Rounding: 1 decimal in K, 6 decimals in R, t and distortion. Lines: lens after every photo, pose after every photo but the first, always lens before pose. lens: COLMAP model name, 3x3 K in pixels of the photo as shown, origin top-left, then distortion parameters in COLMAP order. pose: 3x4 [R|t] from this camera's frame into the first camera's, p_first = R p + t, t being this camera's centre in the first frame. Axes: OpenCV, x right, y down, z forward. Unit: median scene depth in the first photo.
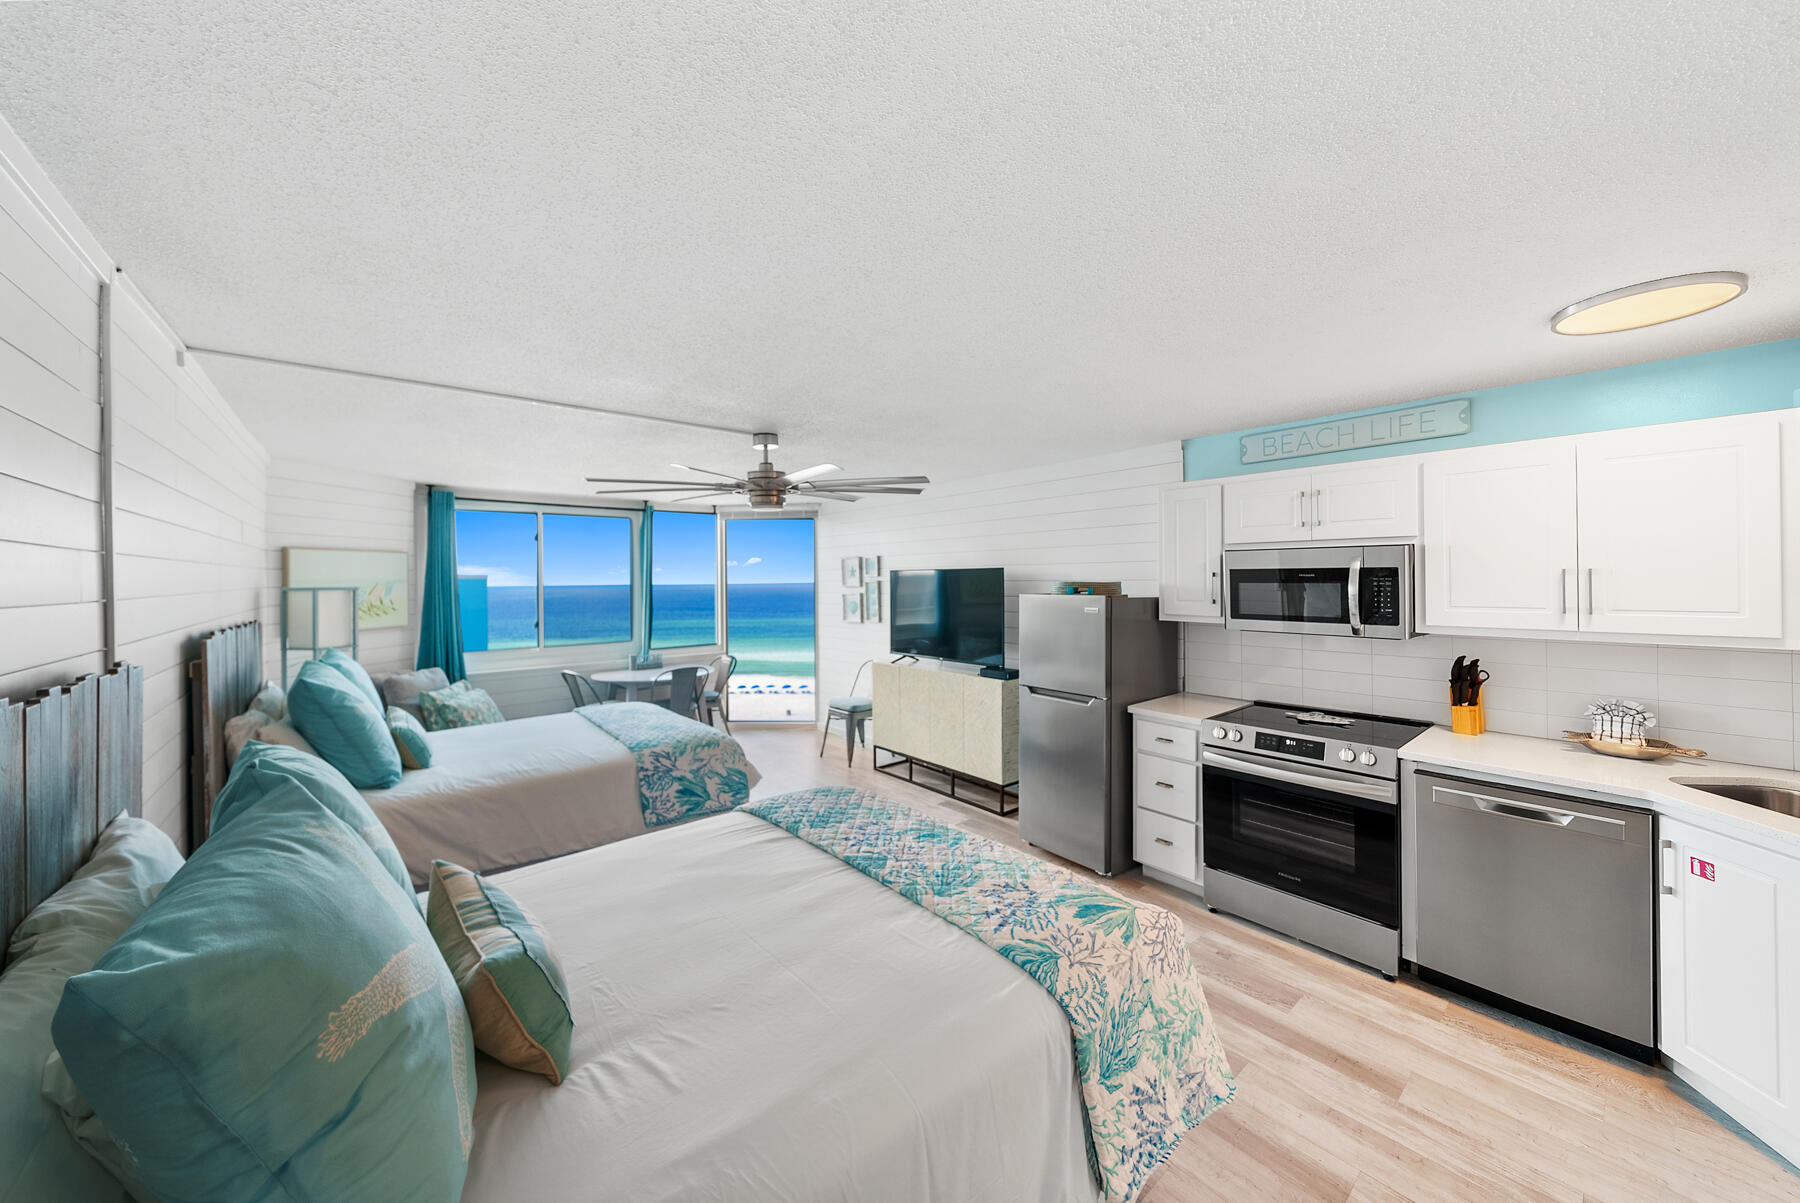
lens RADIAL K [[627.7, 0, 900.8], [0, 627.7, 576.1], [0, 0, 1]] dist [-0.005378, 0.000024]
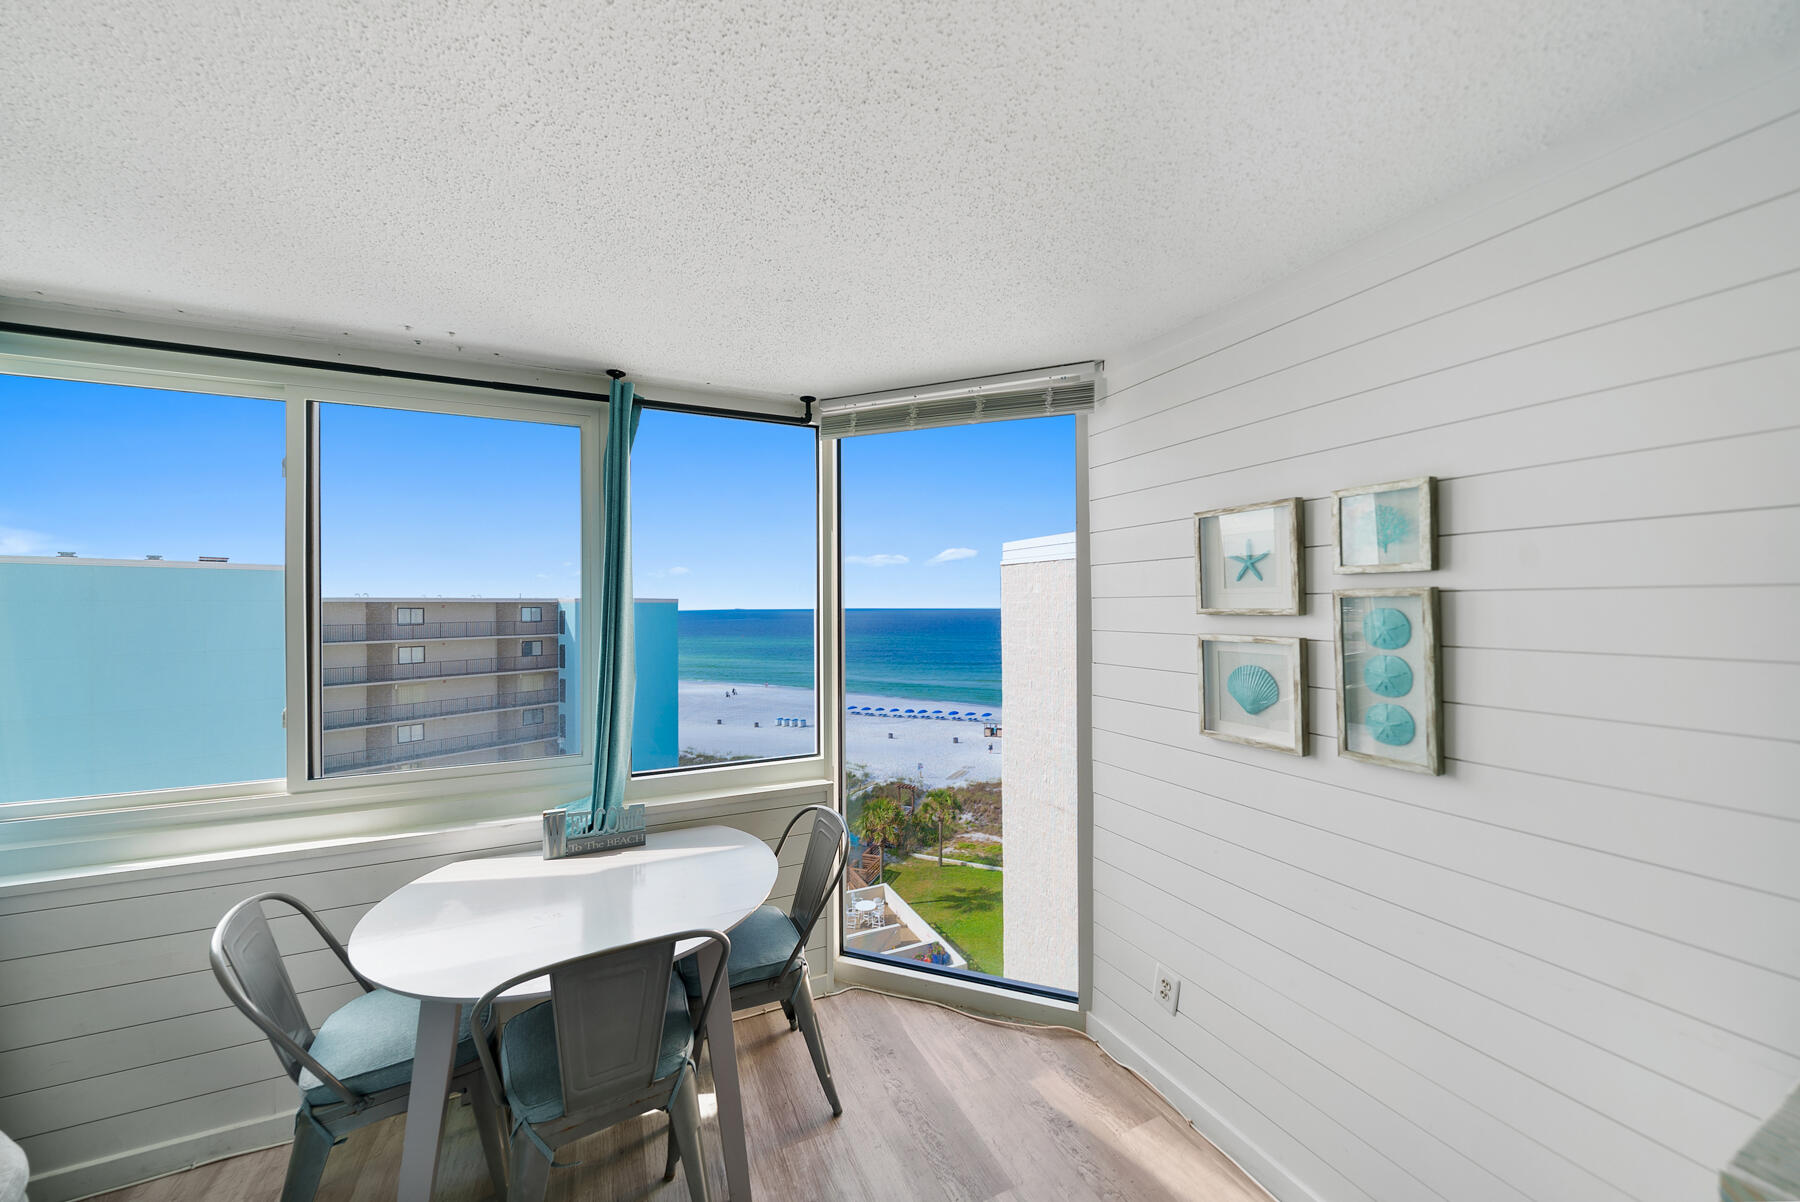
lens RADIAL K [[623.3, 0, 899.5], [0, 623.3, 605.4], [0, 0, 1]] dist [-0.000394, 0.000022]
pose [[0.964792, 0.005751, -0.262951, -0.300362], [-0.004245, 0.999971, 0.006295, 0.024089], [0.262980, -0.004957, 0.964789, 1.375672]]
